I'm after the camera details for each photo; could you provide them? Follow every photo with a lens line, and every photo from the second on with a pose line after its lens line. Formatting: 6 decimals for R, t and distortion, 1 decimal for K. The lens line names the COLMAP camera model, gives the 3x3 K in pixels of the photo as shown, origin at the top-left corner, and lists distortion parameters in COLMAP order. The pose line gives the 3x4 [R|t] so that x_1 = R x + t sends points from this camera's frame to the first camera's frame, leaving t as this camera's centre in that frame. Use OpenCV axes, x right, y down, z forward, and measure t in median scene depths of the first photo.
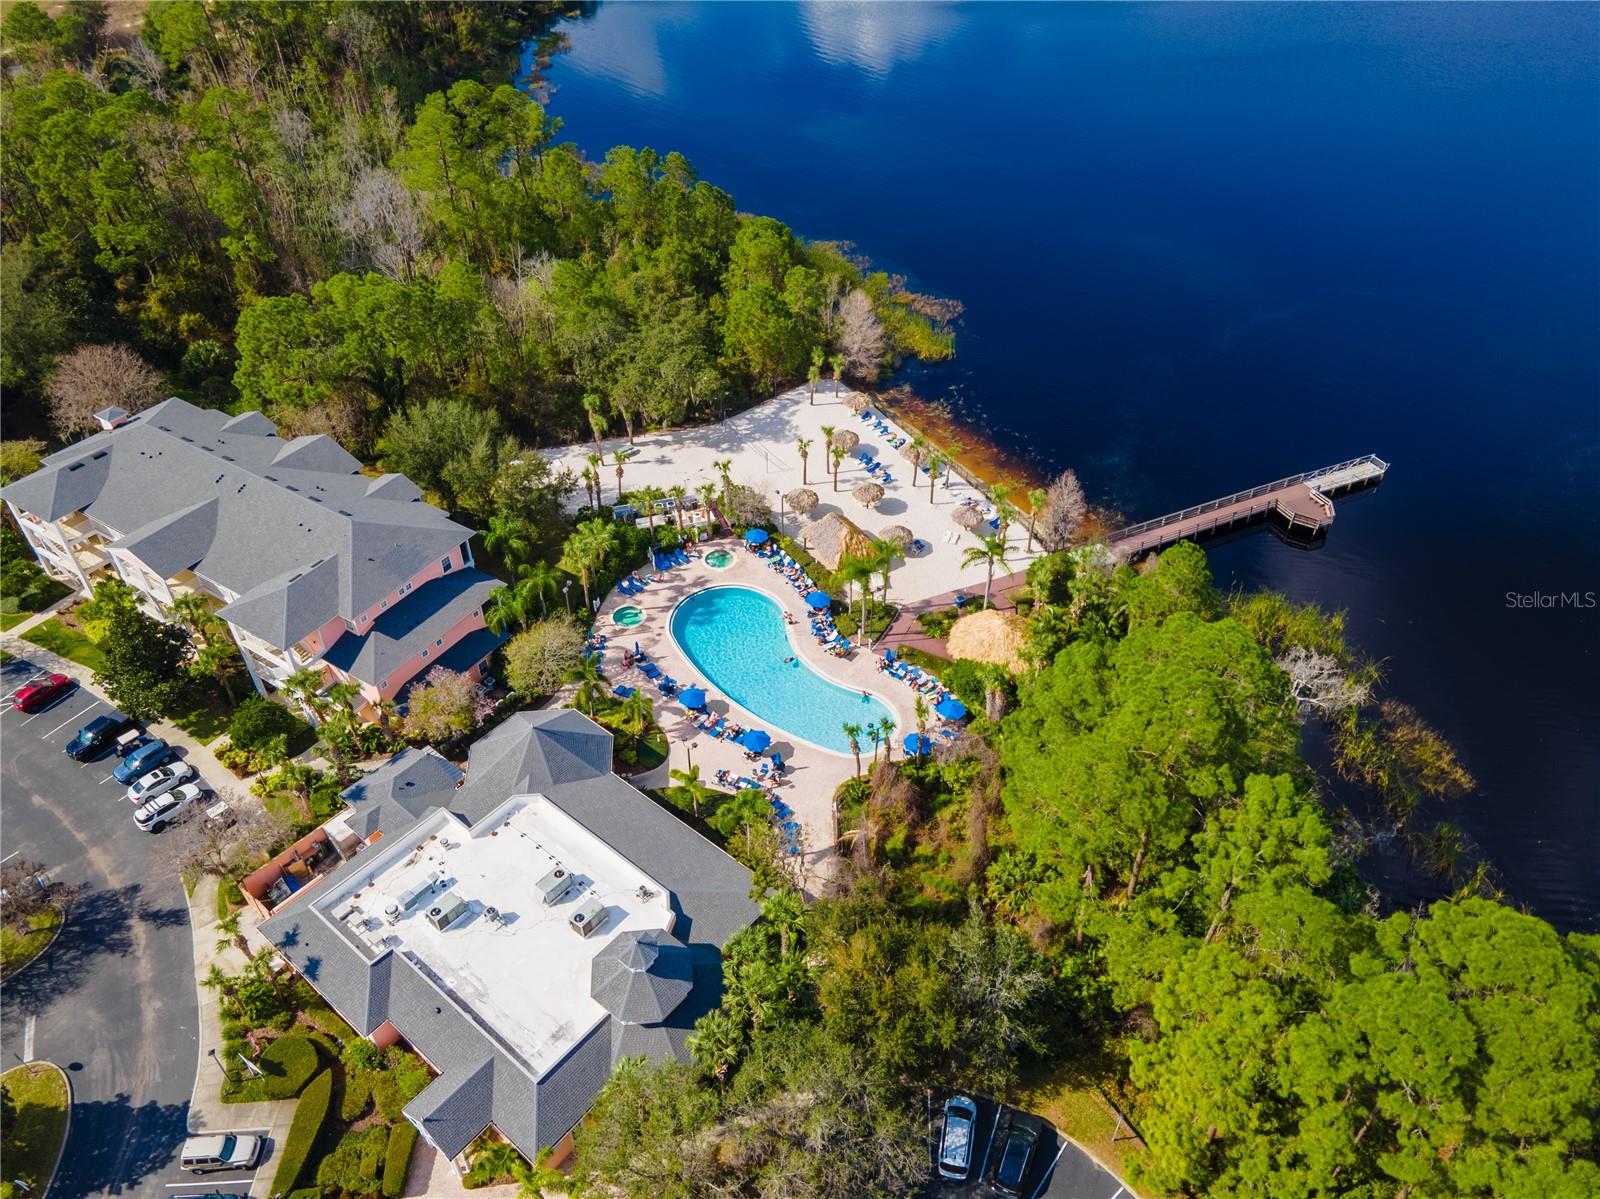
lens RADIAL K [[1161.1, 0, 802.0], [0, 1161.1, 600.5], [0, 0, 1]] dist [0.027122, 0.002526]
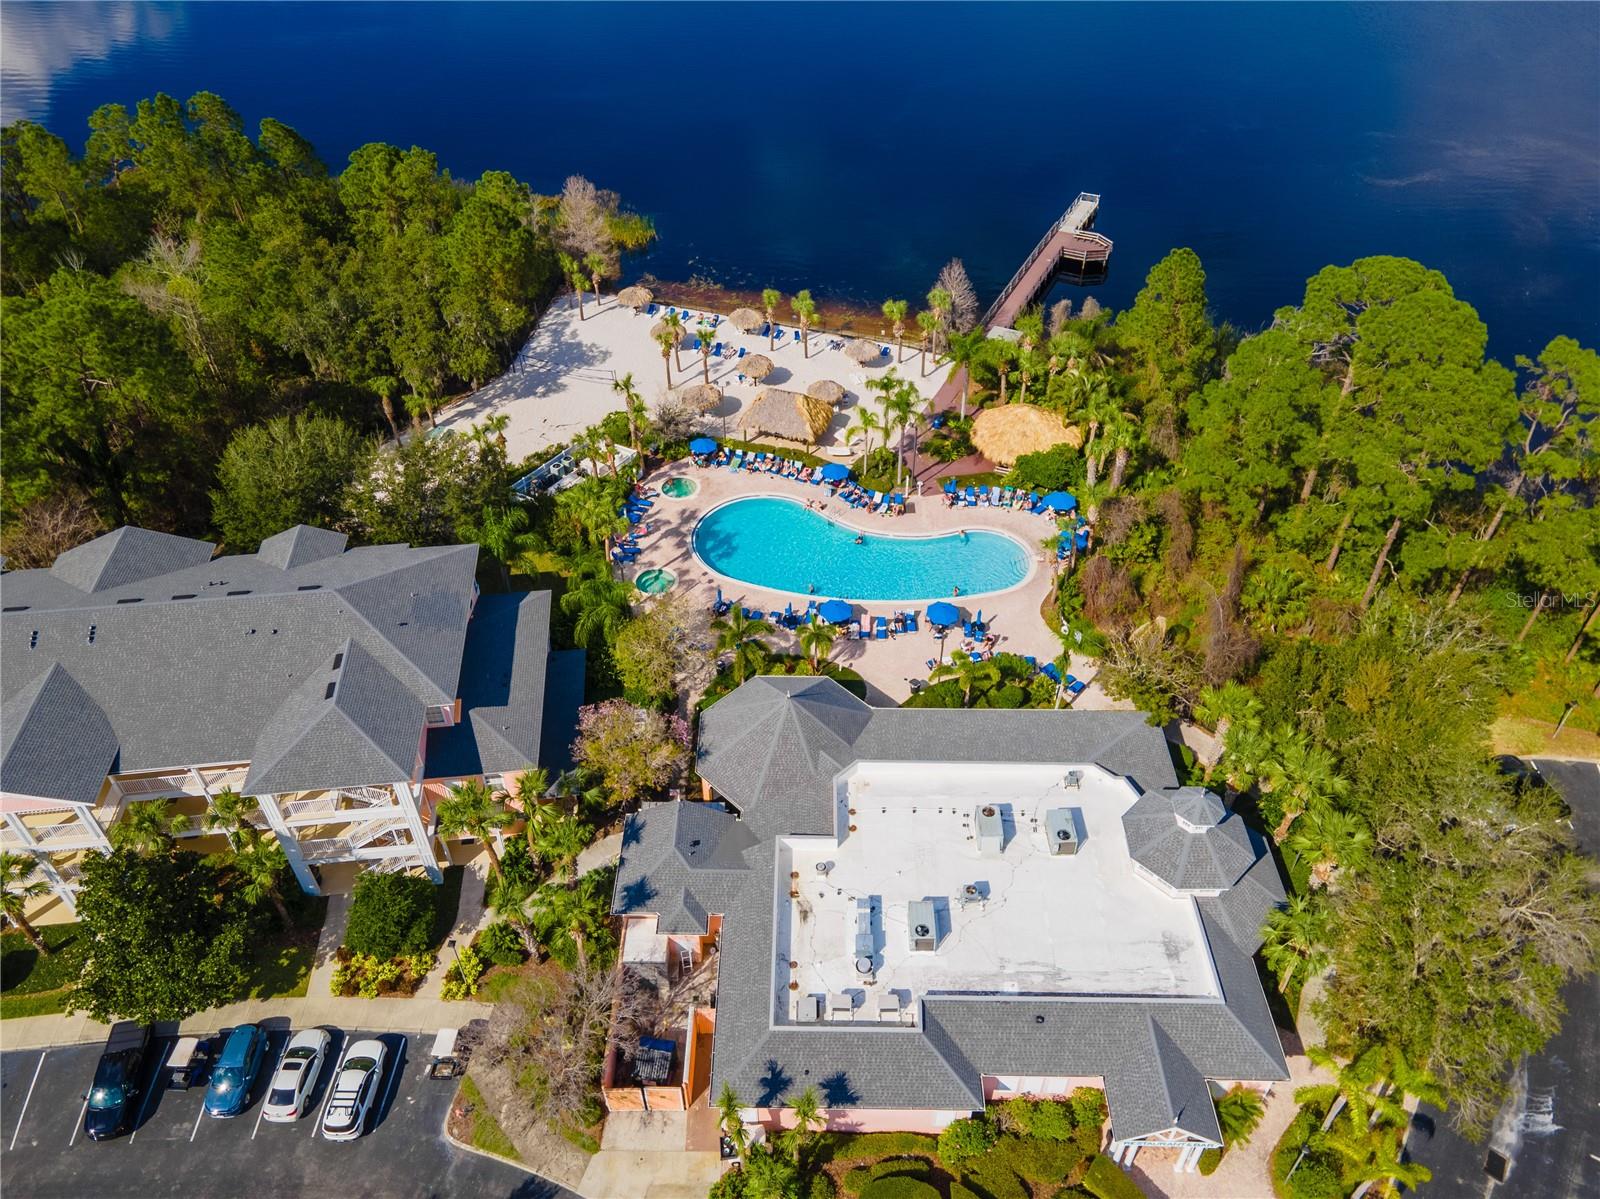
lens RADIAL K [[1161.1, 0, 802.0], [0, 1161.1, 600.5], [0, 0, 1]] dist [0.027122, 0.002526]
pose [[0.775261, -0.419338, 0.472363, -0.494849], [0.411347, 0.902694, 0.126242, -0.036721], [-0.479337, 0.096435, 0.872317, 0.288605]]
